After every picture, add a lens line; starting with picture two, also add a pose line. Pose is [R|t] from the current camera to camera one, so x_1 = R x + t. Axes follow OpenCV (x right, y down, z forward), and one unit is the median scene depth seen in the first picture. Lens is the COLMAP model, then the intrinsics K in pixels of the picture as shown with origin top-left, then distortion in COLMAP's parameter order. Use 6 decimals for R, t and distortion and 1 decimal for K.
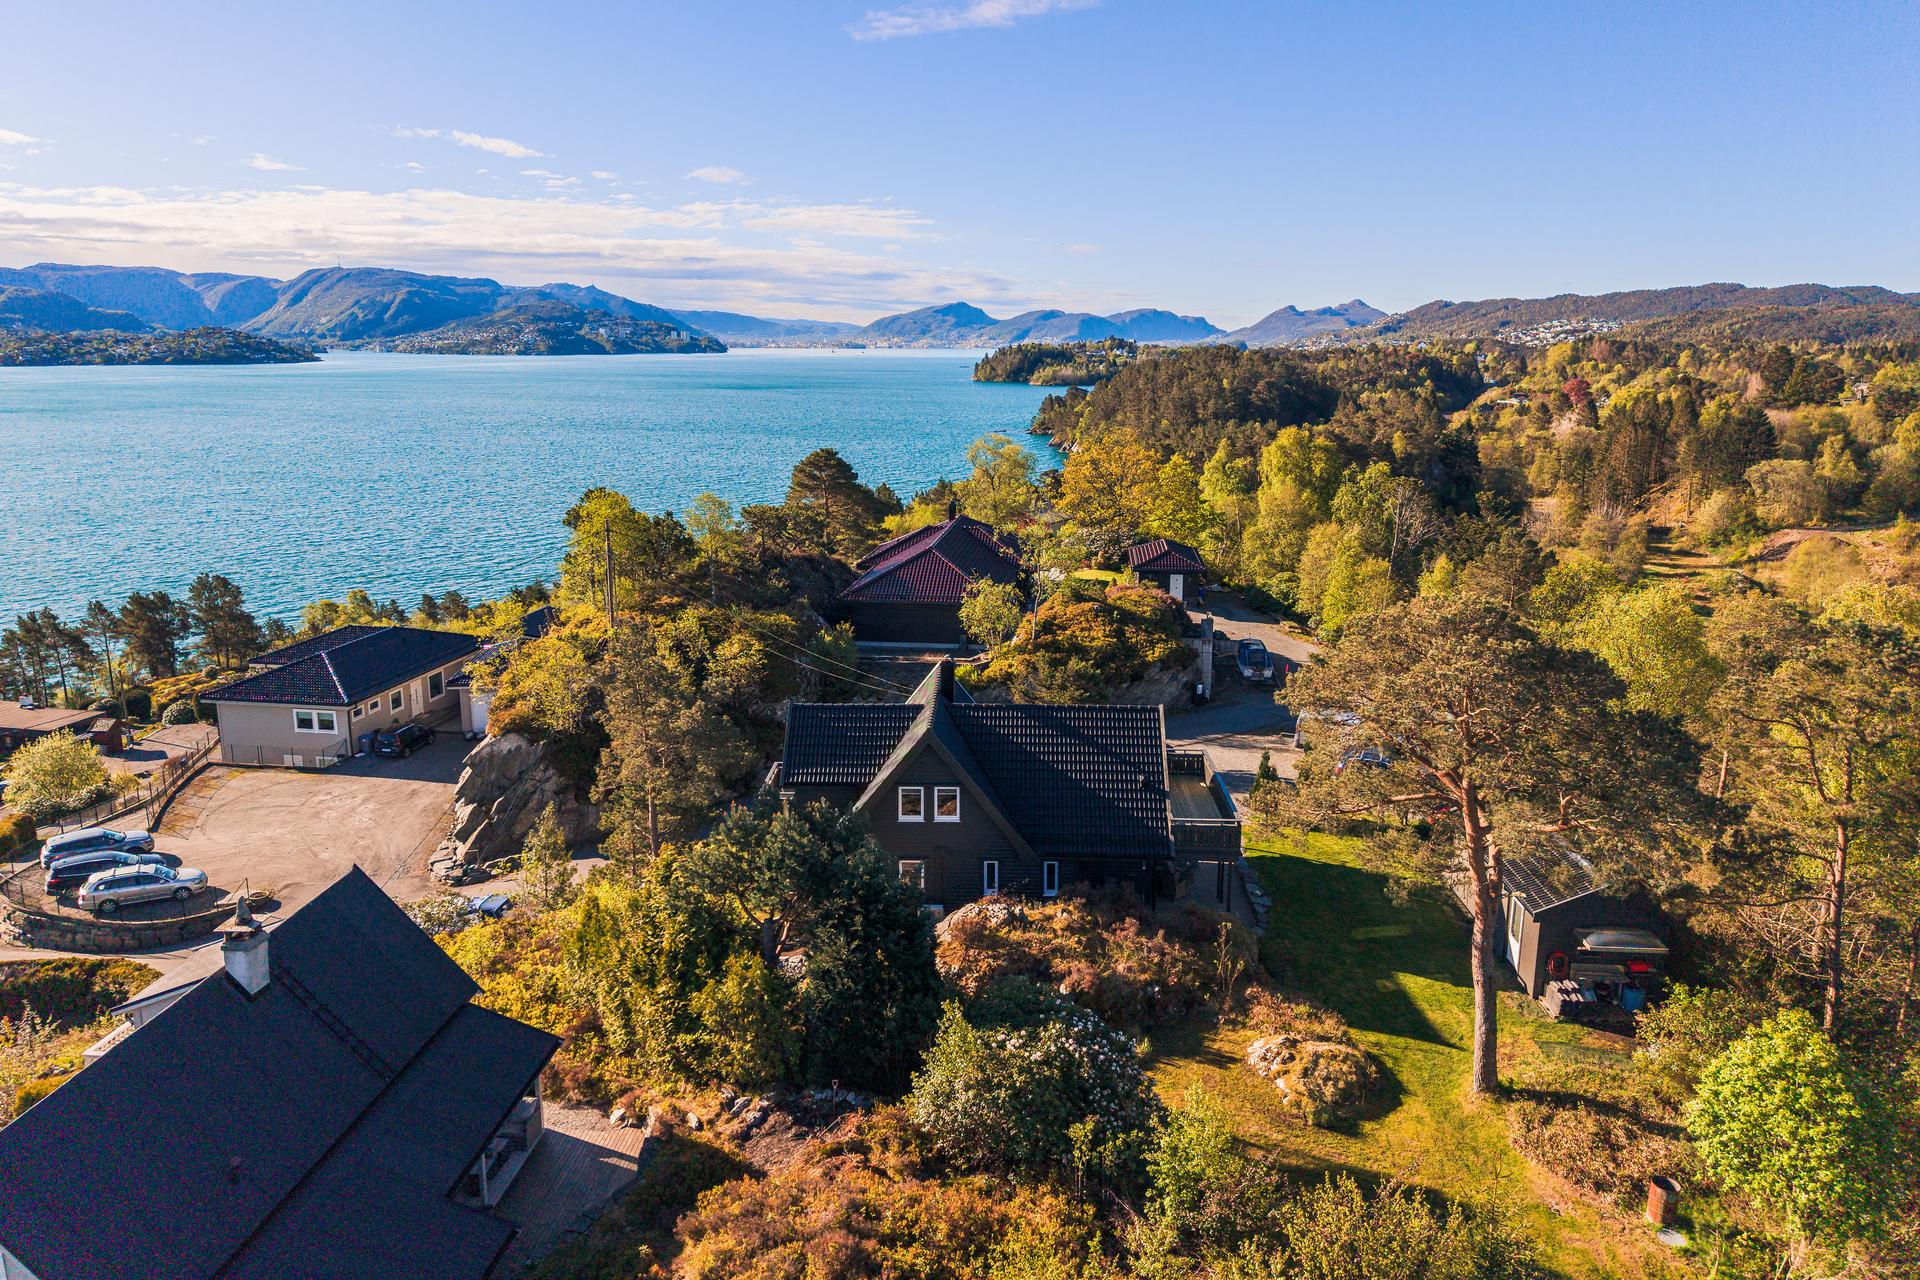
lens RADIAL K [[1202.8, 0, 955.9], [0, 1202.8, 796.5], [0, 0, 1]] dist [-0.000642, -0.002127]
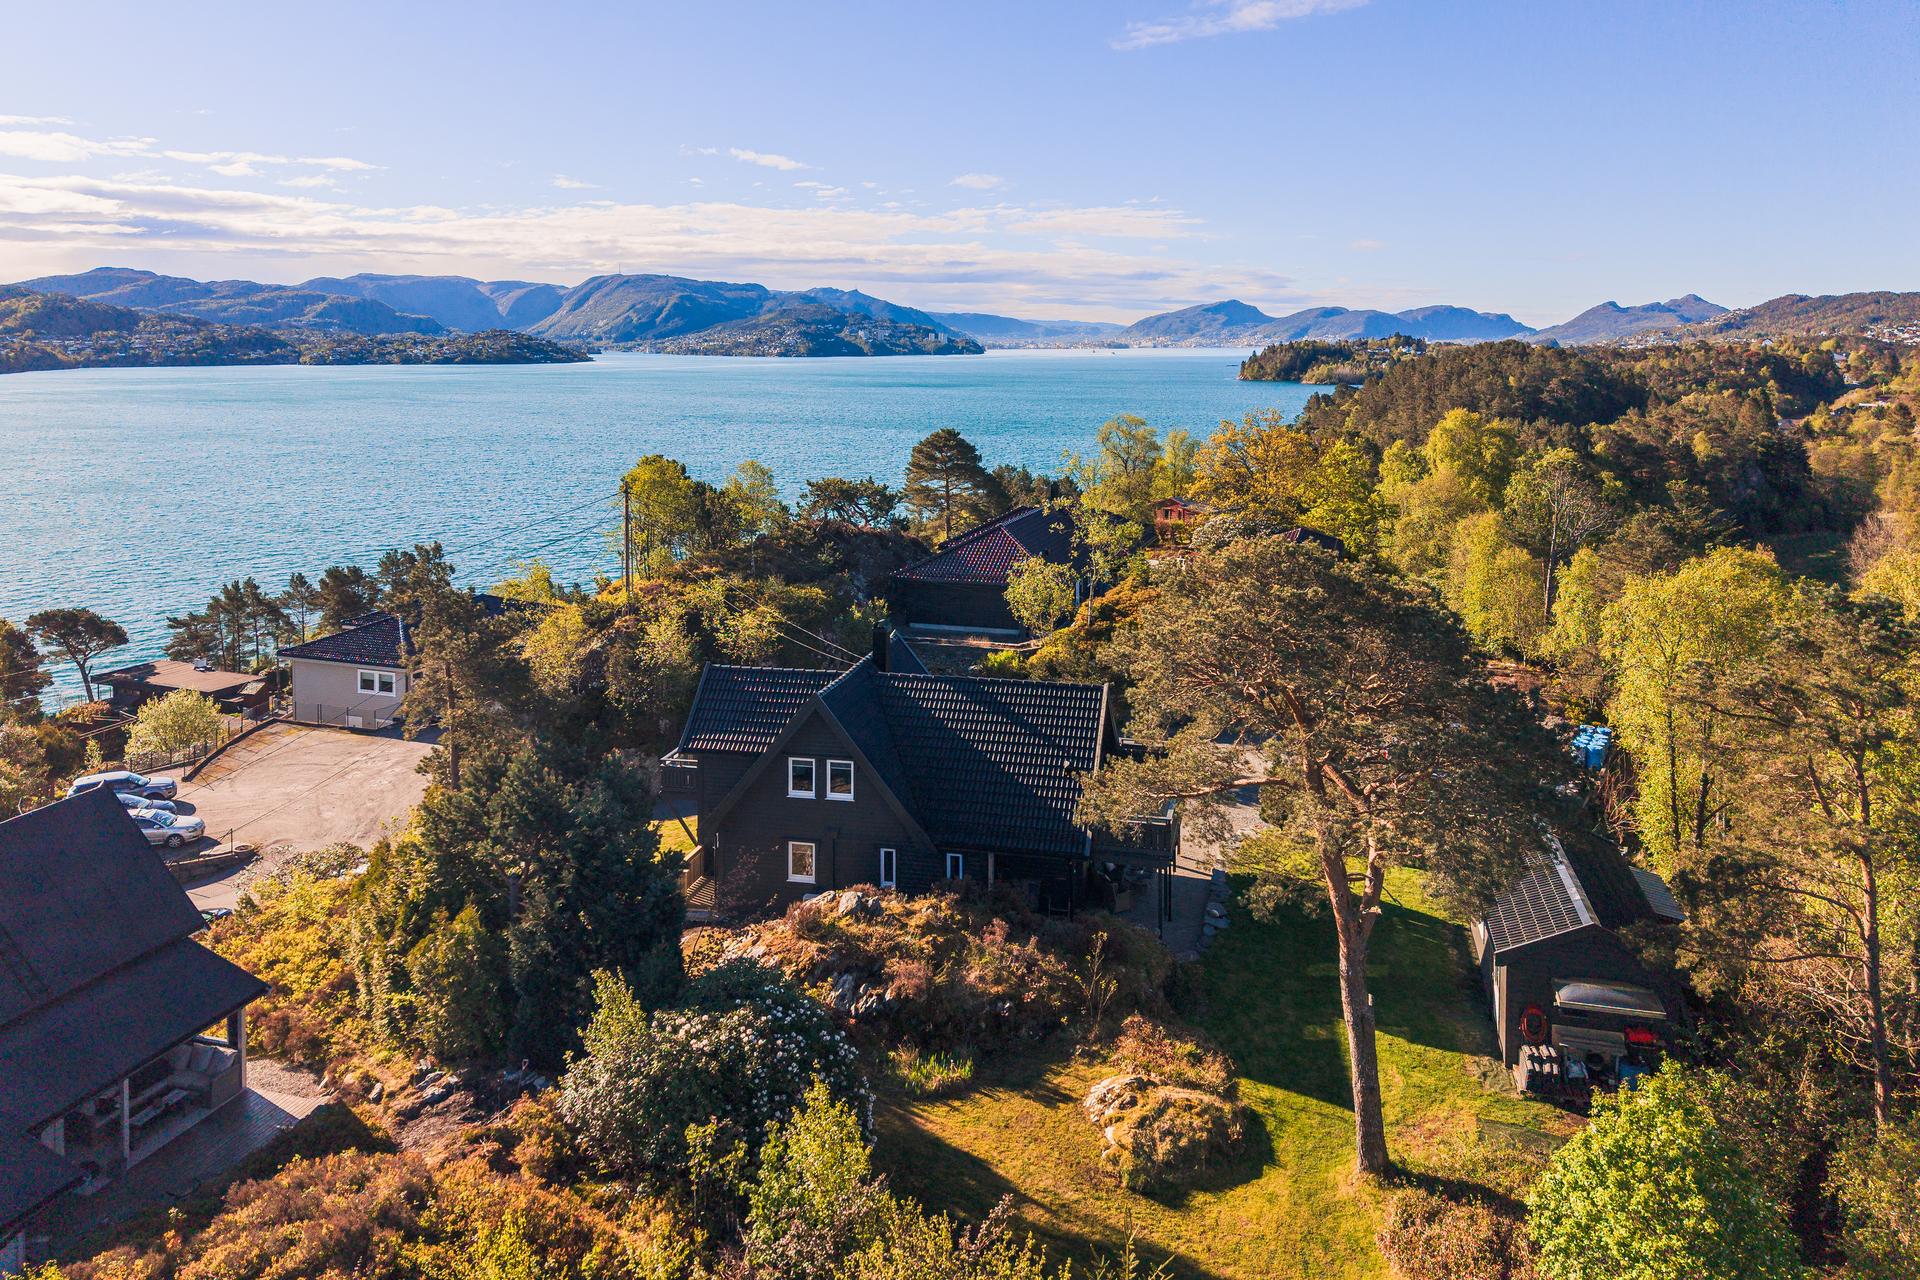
lens RADIAL K [[1316.2, 0, 965.1], [0, 1316.2, 602.2], [0, 0, 1]] dist [0.036209, -0.054503]
pose [[0.981678, 0.033942, -0.187499, 0.177897], [-0.064697, 0.984923, -0.160437, 0.019008], [0.179226, 0.169628, 0.969074, 0.029908]]
